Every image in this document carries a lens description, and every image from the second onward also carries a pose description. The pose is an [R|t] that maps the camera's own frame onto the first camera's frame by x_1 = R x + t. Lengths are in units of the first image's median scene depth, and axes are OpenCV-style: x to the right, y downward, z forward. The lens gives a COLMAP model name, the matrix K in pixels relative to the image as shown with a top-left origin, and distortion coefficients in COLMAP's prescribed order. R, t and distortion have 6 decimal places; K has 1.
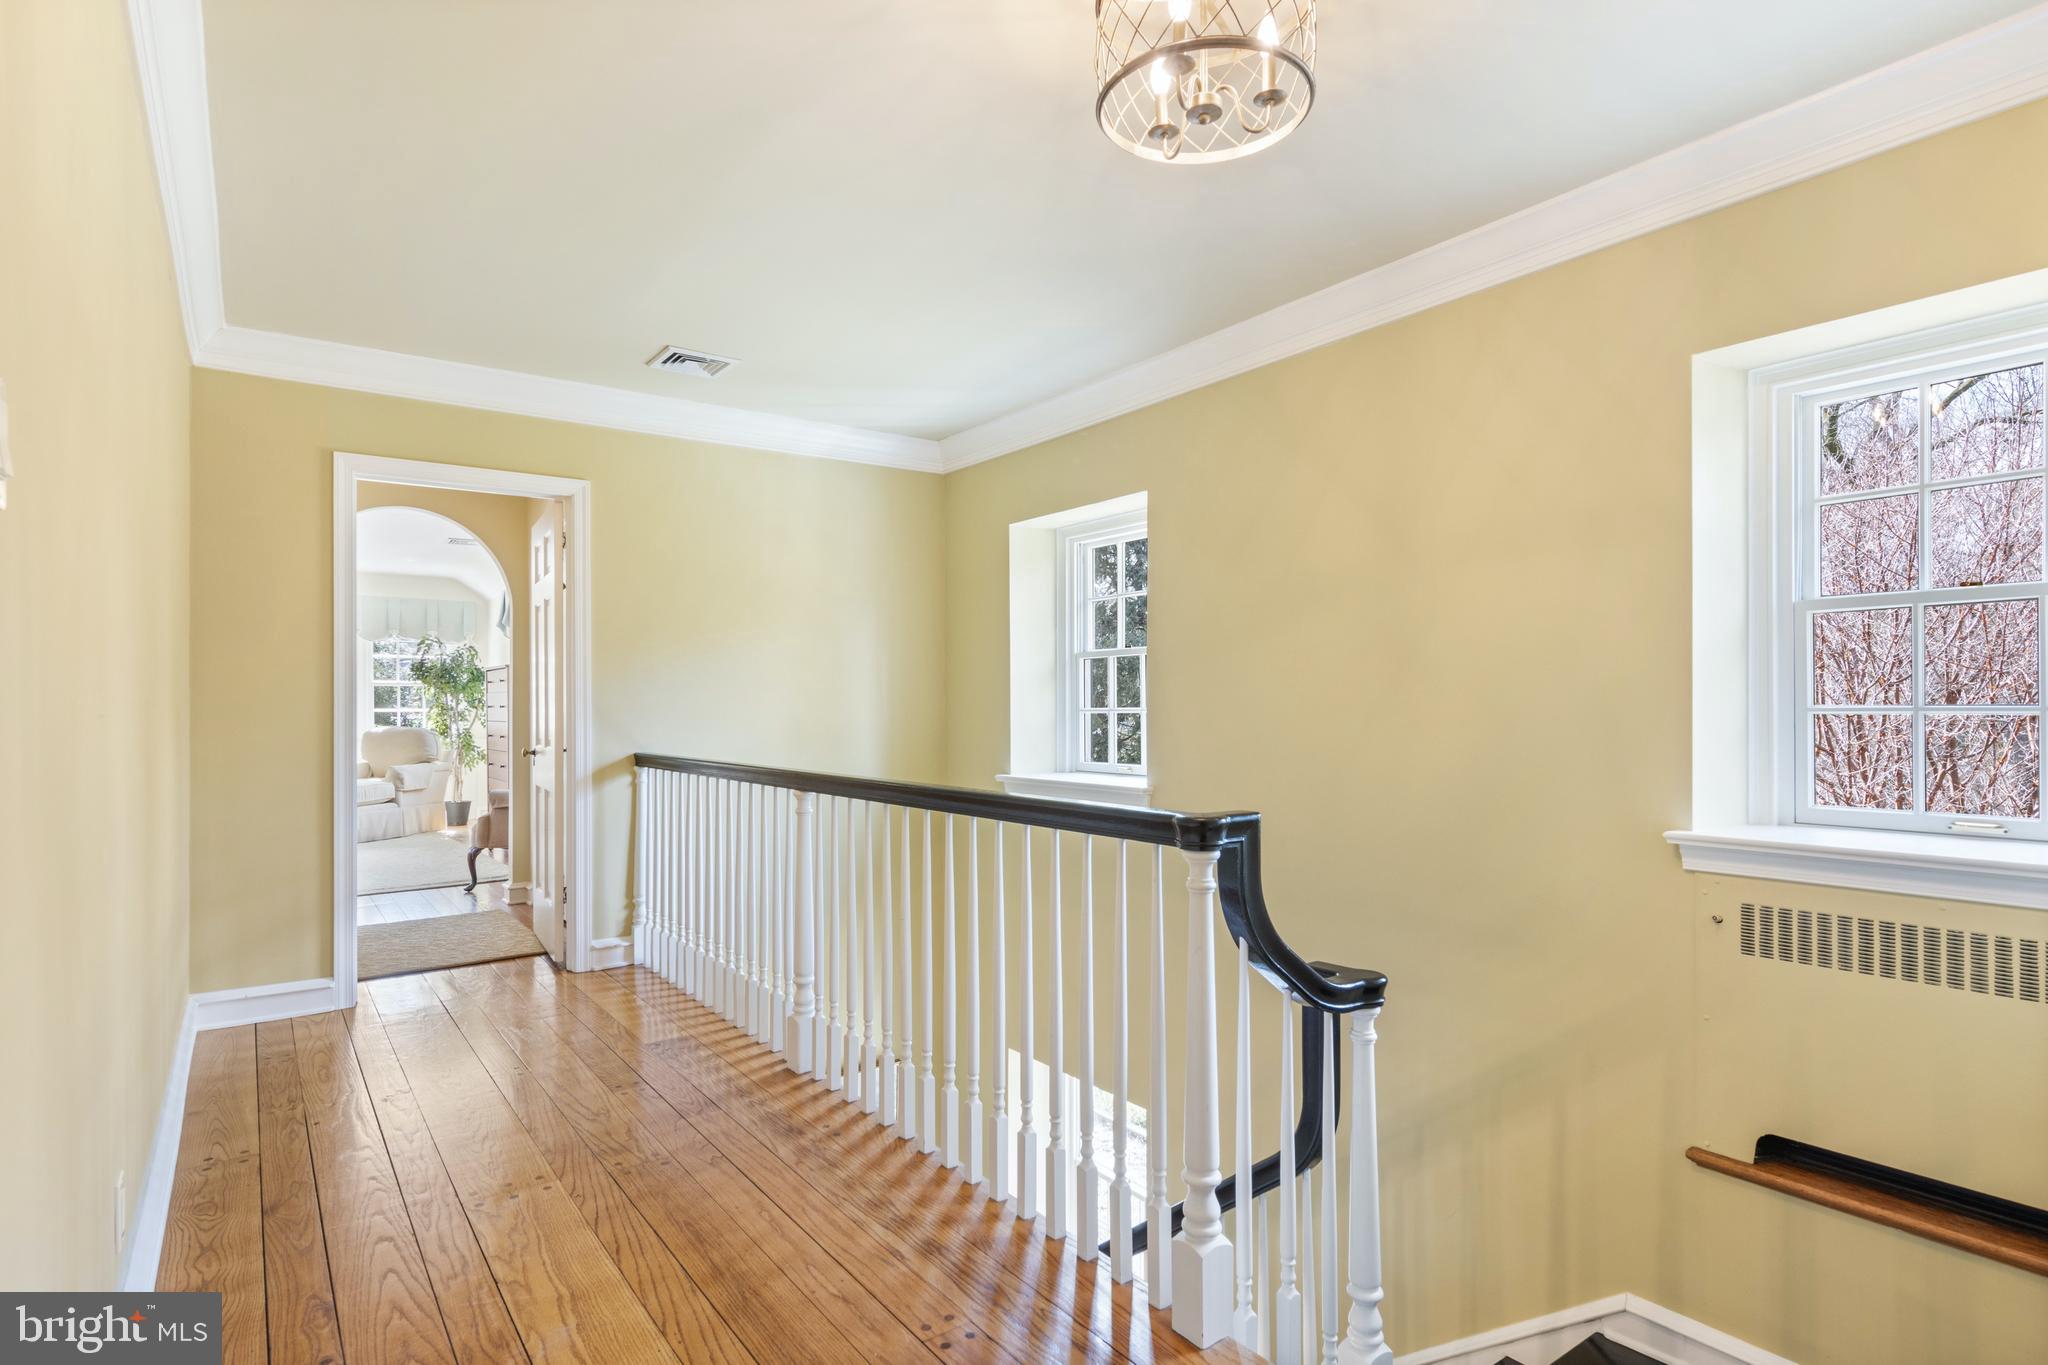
lens RADIAL K [[1052.1, 0, 1031.7], [0, 1052.1, 692.5], [0, 0, 1]] dist [0.006067, 0.000370]
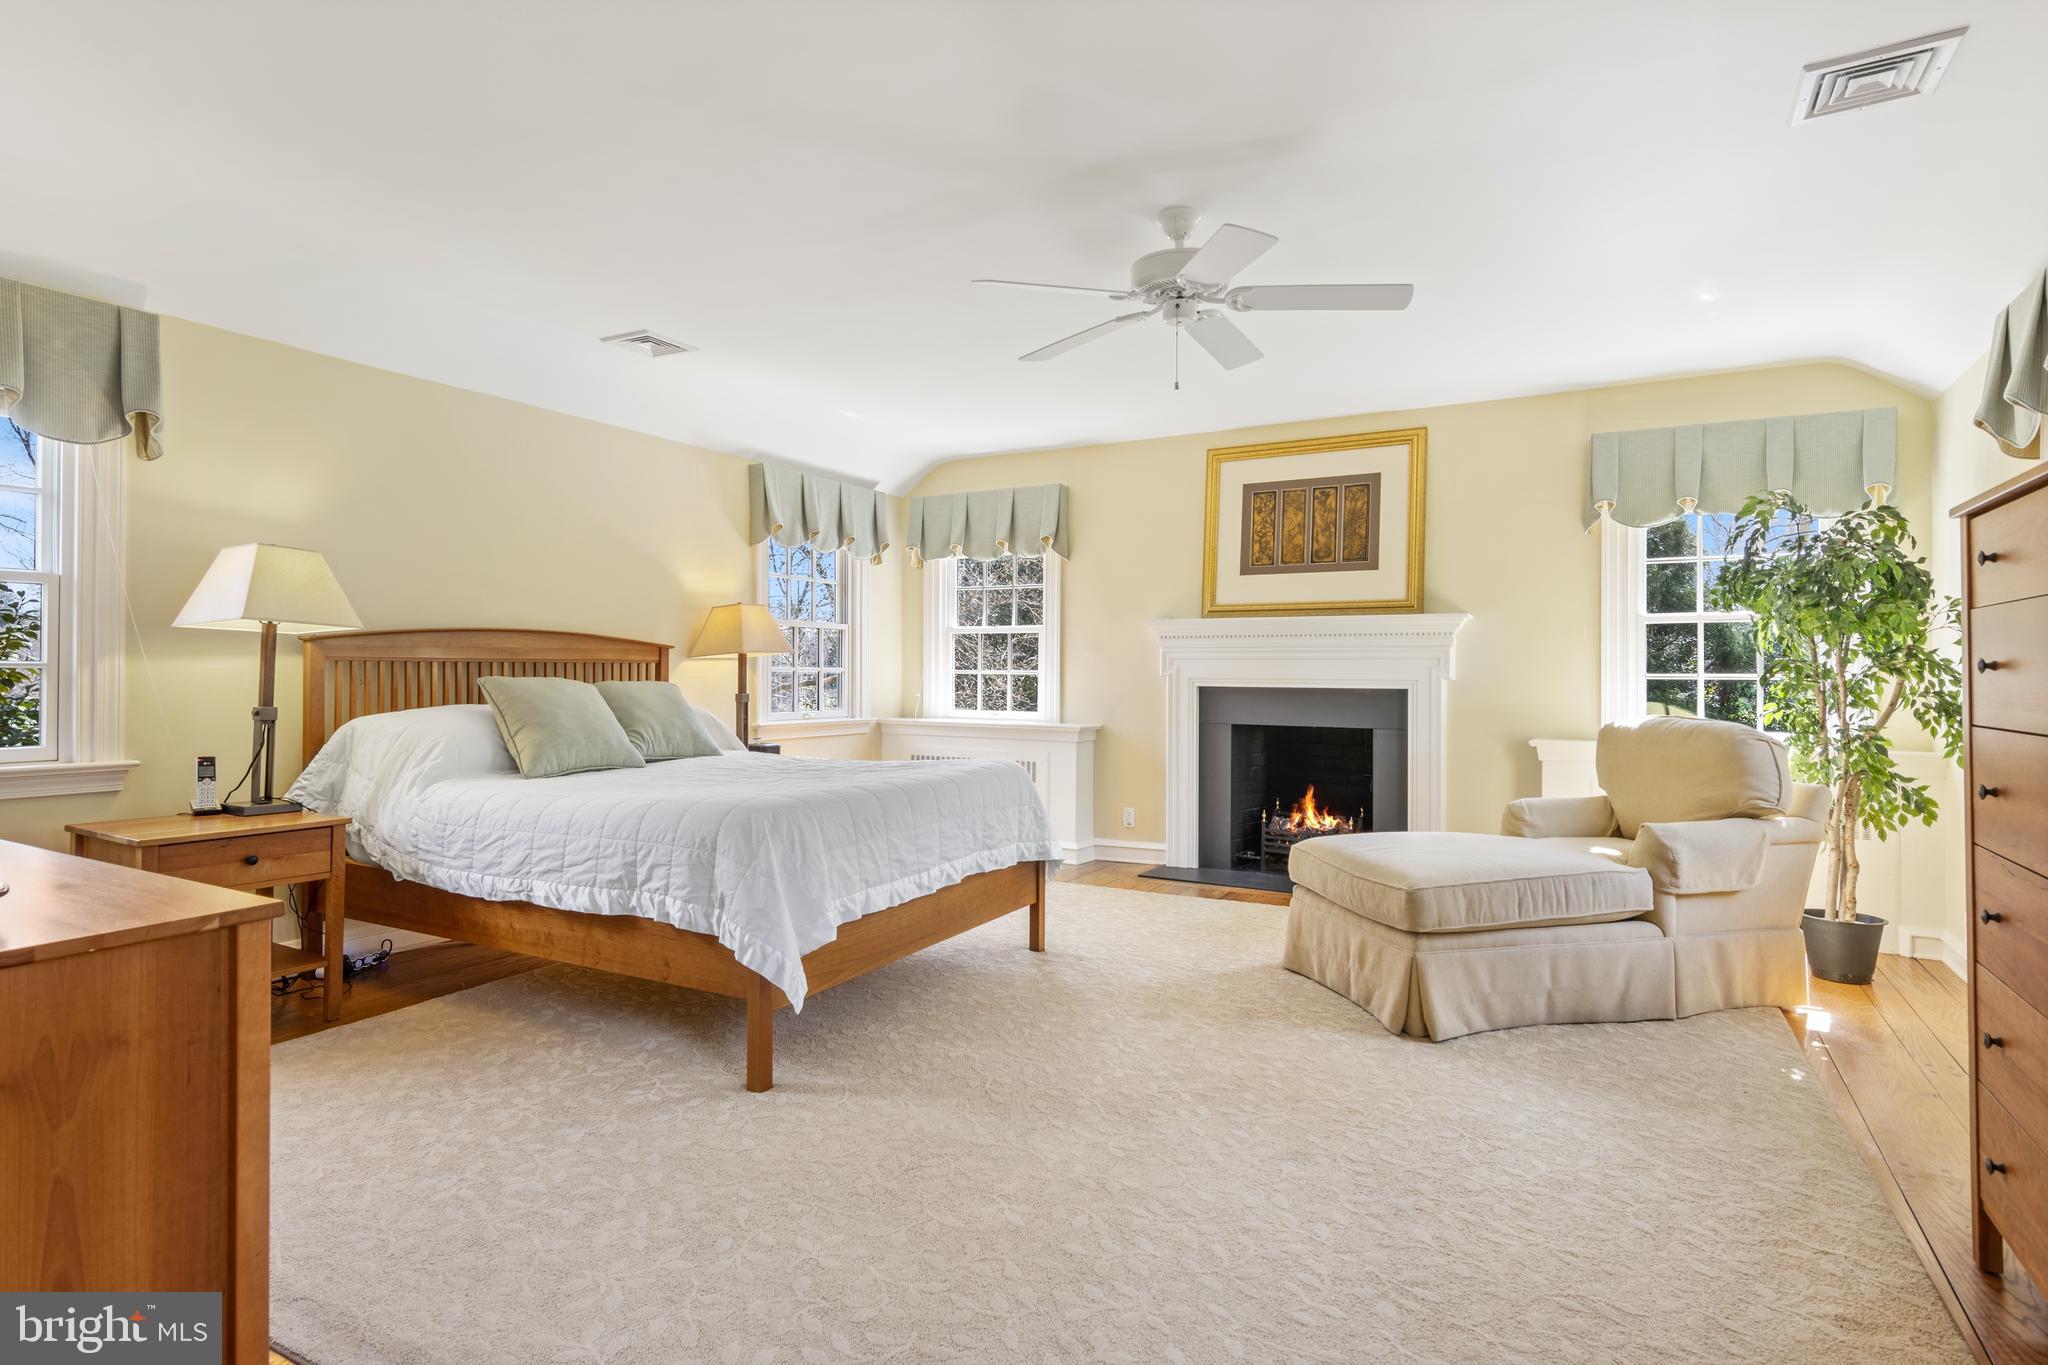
lens RADIAL K [[1052.1, 0, 1033.2], [0, 1052.1, 673.6], [0, 0, 1]] dist [0.006067, 0.000370]
pose [[0.403105, 0.011449, -0.915082, -0.315184], [0.000922, 0.999916, 0.012917, 0.010252], [0.915153, -0.006051, 0.403061, 0.581162]]
